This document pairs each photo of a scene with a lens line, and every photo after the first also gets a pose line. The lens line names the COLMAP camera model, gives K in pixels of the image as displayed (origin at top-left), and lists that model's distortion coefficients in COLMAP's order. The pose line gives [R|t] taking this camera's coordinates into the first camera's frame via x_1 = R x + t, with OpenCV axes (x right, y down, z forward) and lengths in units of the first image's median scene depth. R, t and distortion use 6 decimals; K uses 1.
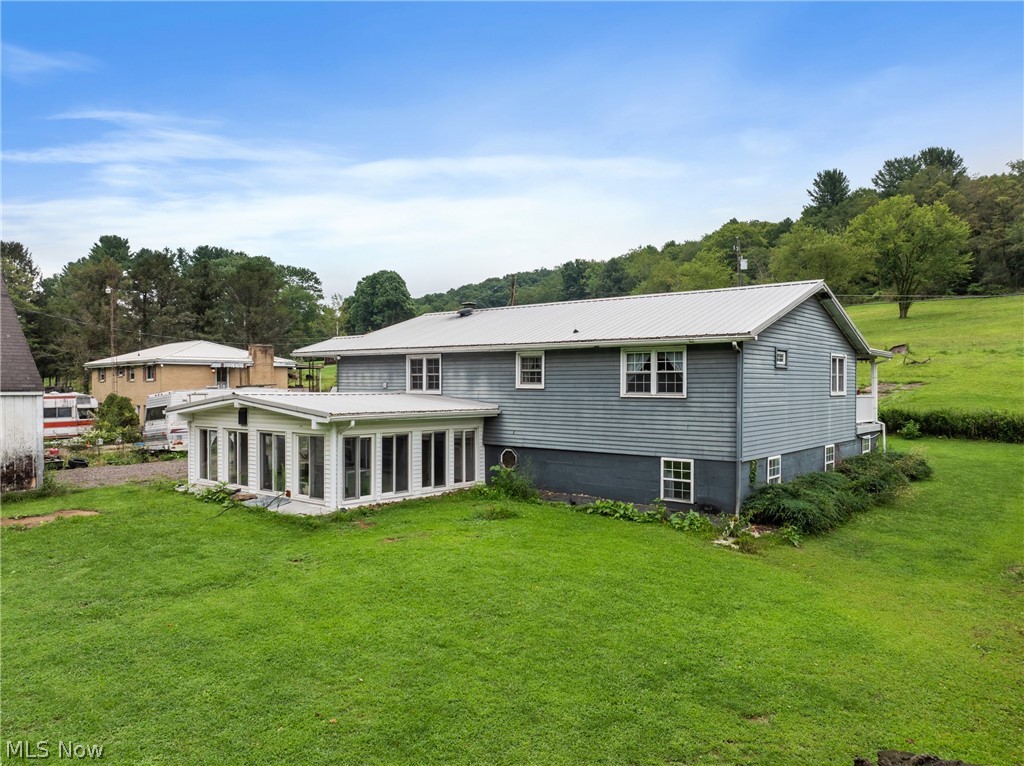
lens RADIAL K [[732.6, 0, 527.3], [0, 732.6, 384.7], [0, 0, 1]] dist [-0.035028, -0.005444]
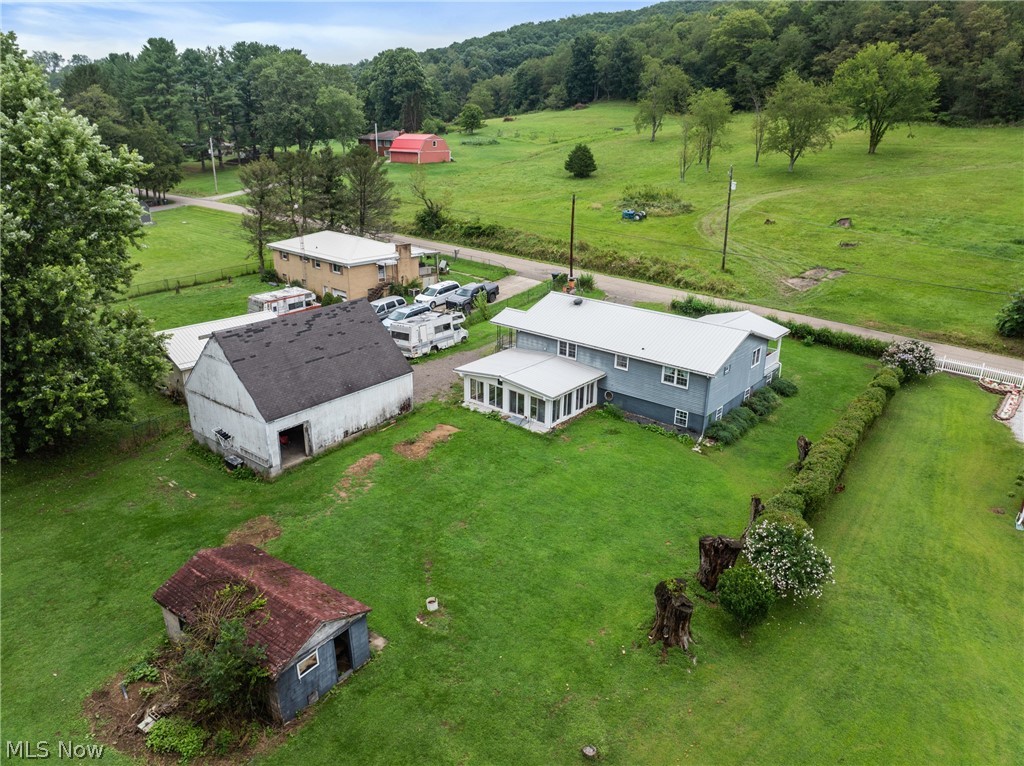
lens RADIAL K [[722.3, 0, 520.2], [0, 722.3, 379.9], [0, 0, 1]] dist [-0.033012, -0.004770]
pose [[0.999942, 0.007557, 0.007662, -0.345482], [-0.009761, 0.936695, 0.350011, -0.788772], [-0.004532, -0.350065, 0.936714, -1.202431]]
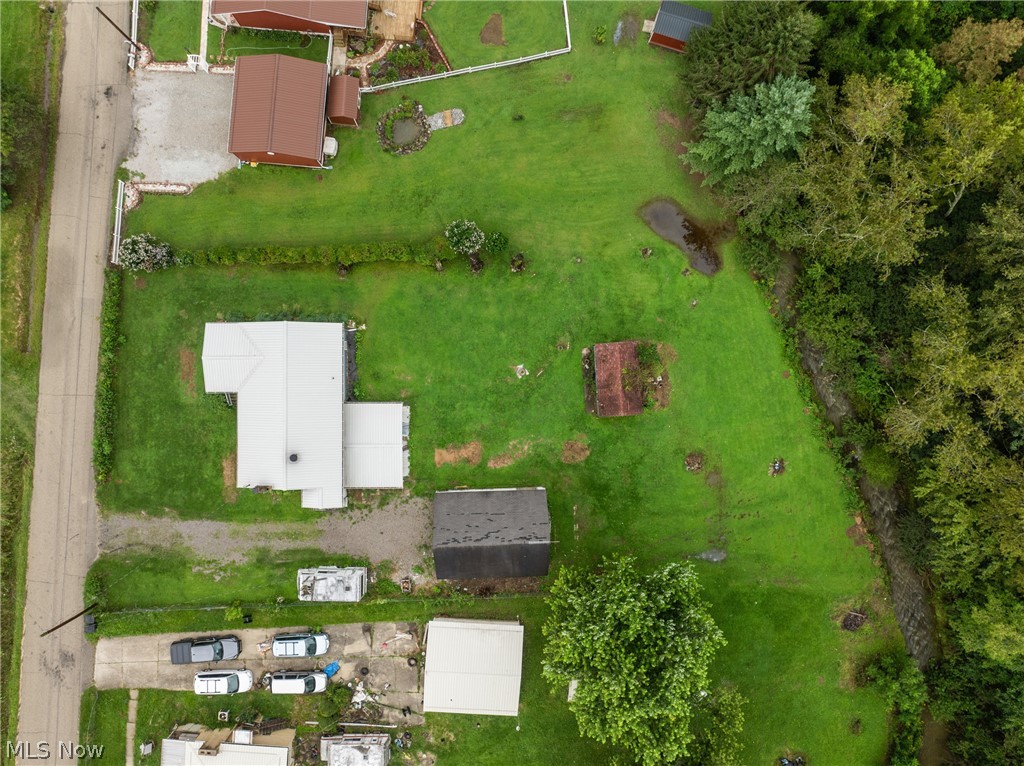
lens RADIAL K [[722.3, 0, 520.2], [0, 722.3, 379.9], [0, 0, 1]] dist [-0.033012, -0.004770]
pose [[-0.629967, -0.776253, -0.023916, -0.420567], [-0.049724, 0.009583, 0.998717, -3.485283], [-0.775028, 0.630348, -0.044636, 0.428033]]
